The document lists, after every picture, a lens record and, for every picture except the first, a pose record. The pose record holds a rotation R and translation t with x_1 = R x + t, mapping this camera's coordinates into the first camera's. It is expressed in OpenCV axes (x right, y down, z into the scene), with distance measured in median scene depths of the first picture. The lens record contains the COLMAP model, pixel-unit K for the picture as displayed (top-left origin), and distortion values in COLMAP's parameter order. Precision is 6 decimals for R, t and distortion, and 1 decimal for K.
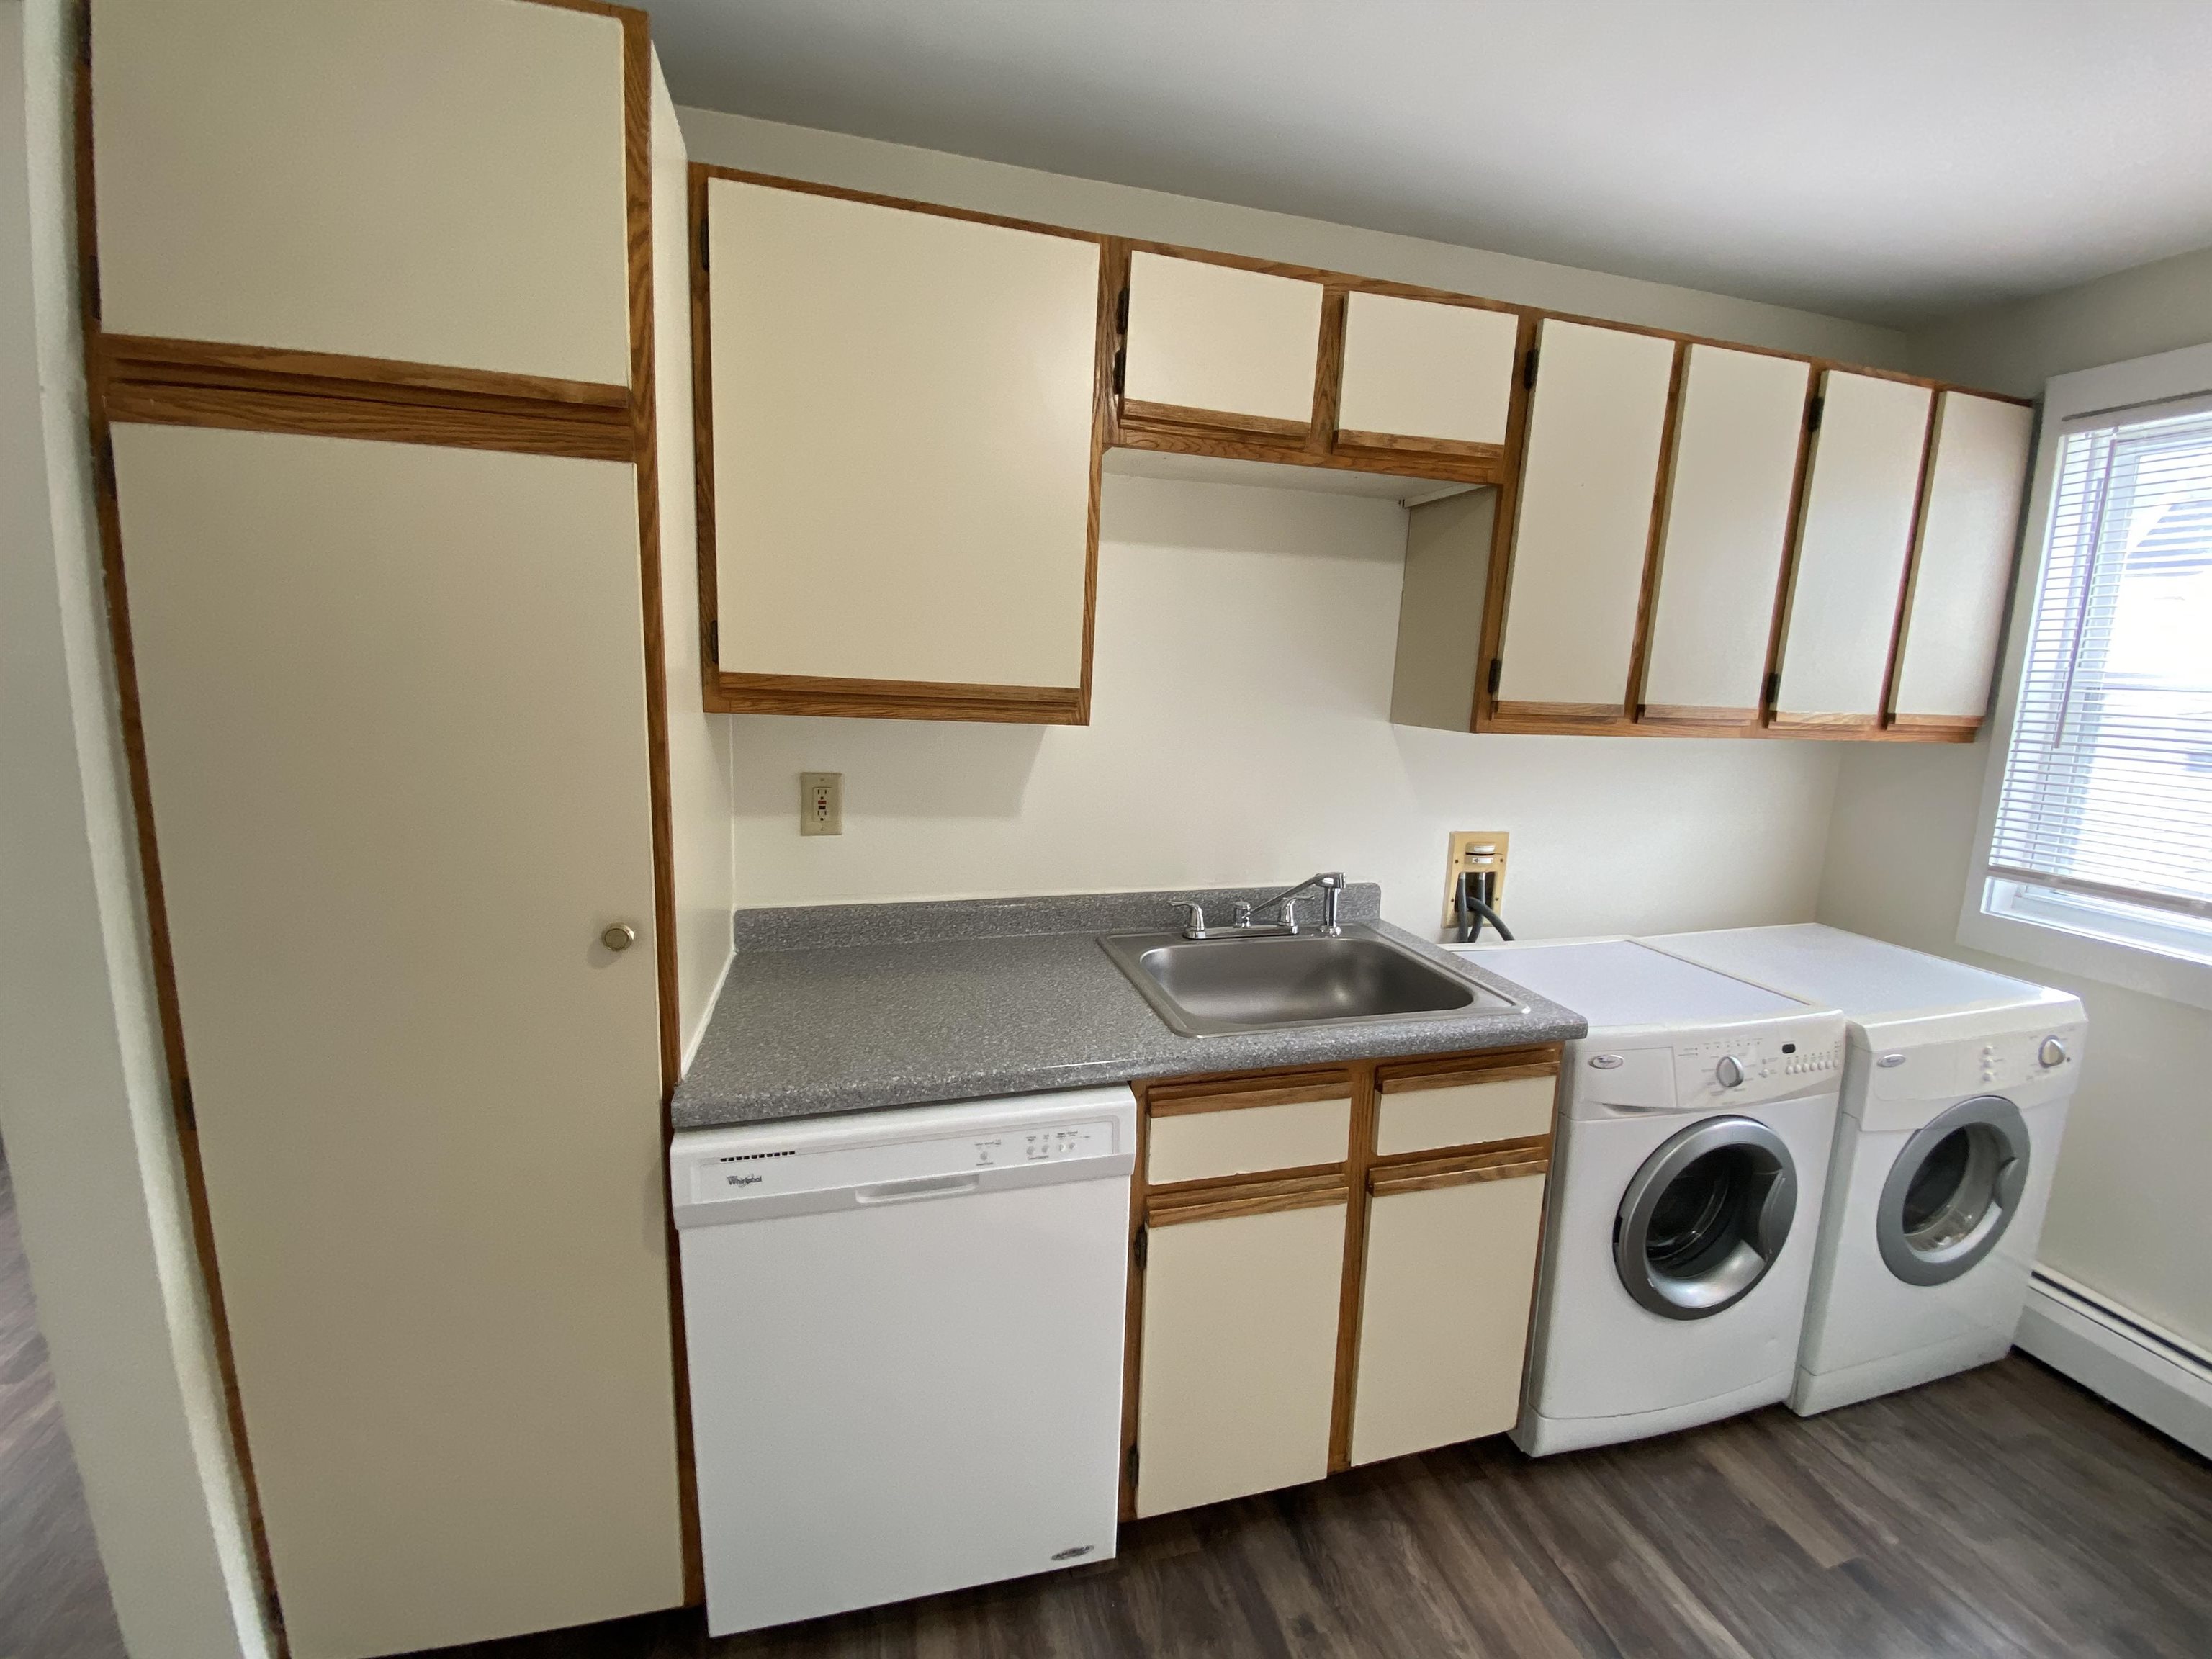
lens RADIAL K [[897.5, 0, 1097.1], [0, 897.5, 815.9], [0, 0, 1]] dist [0.025162, -0.022353]
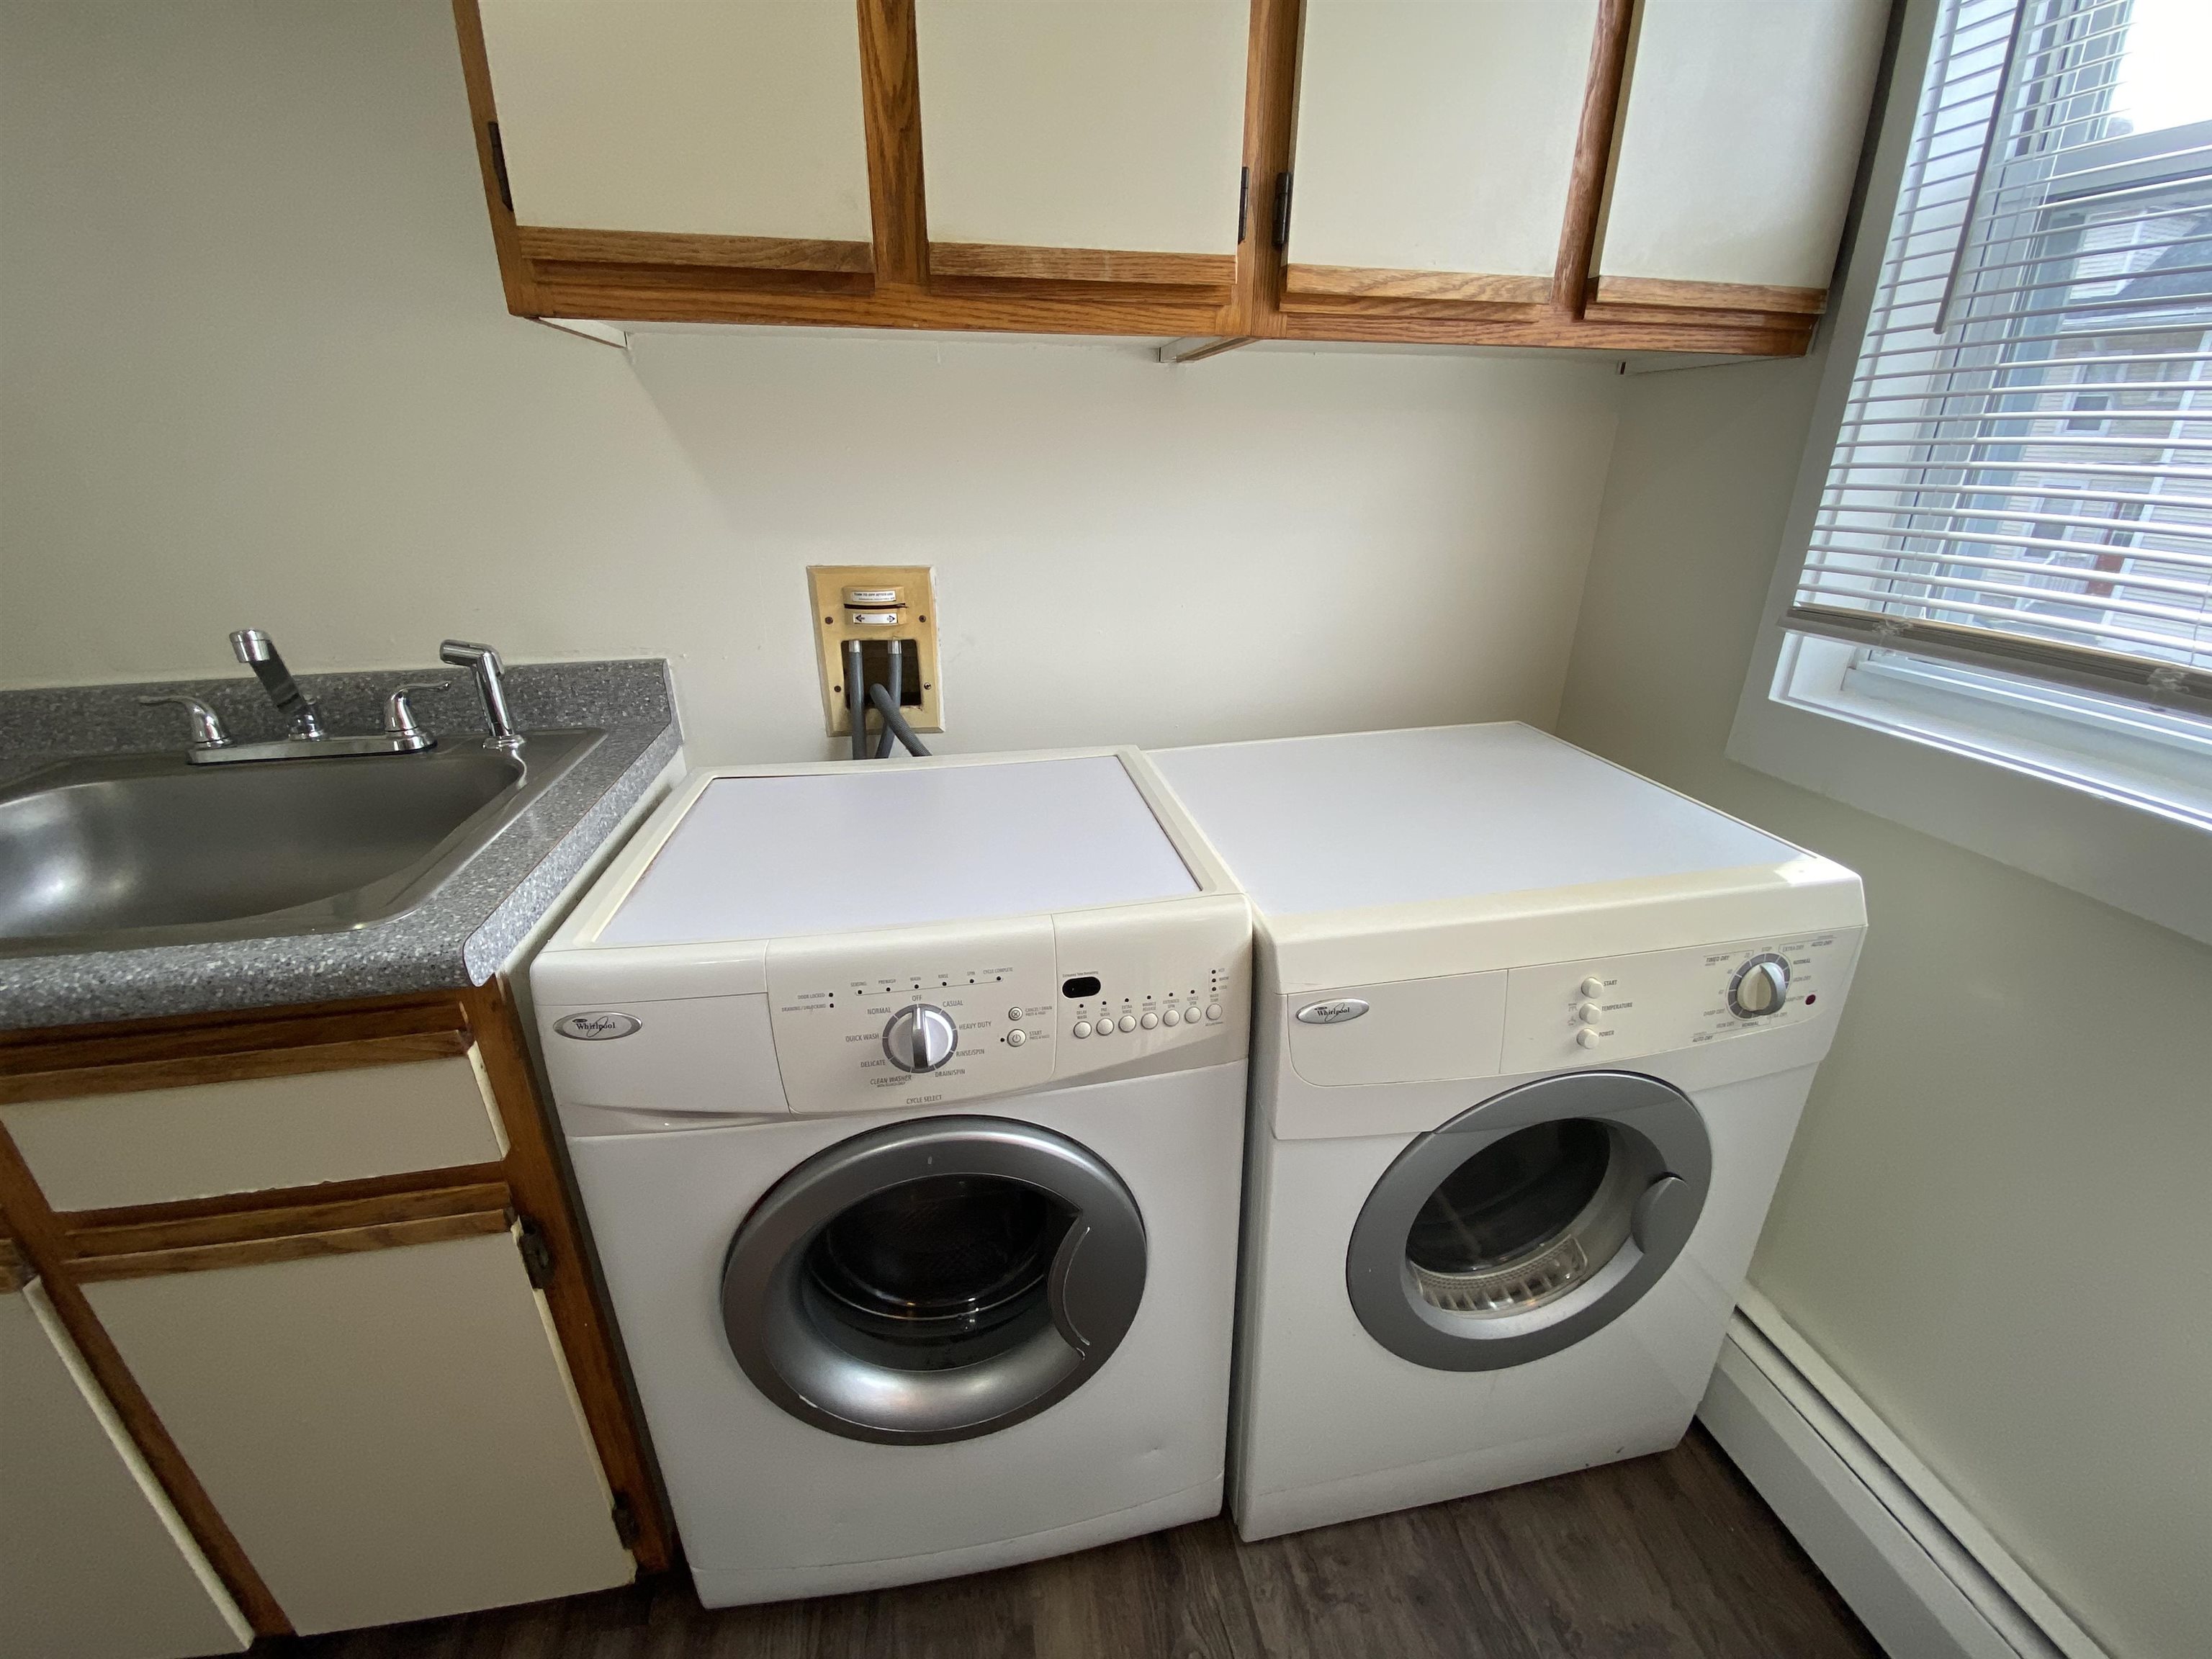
lens RADIAL K [[910.2, 0, 1098.7], [0, 910.2, 818.6], [0, 0, 1]] dist [0.002231, -0.010758]
pose [[0.996212, -0.000368, -0.086959, 0.748098], [0.019342, 0.975879, 0.217453, 0.061388], [0.084782, -0.218311, 0.972189, 0.511414]]
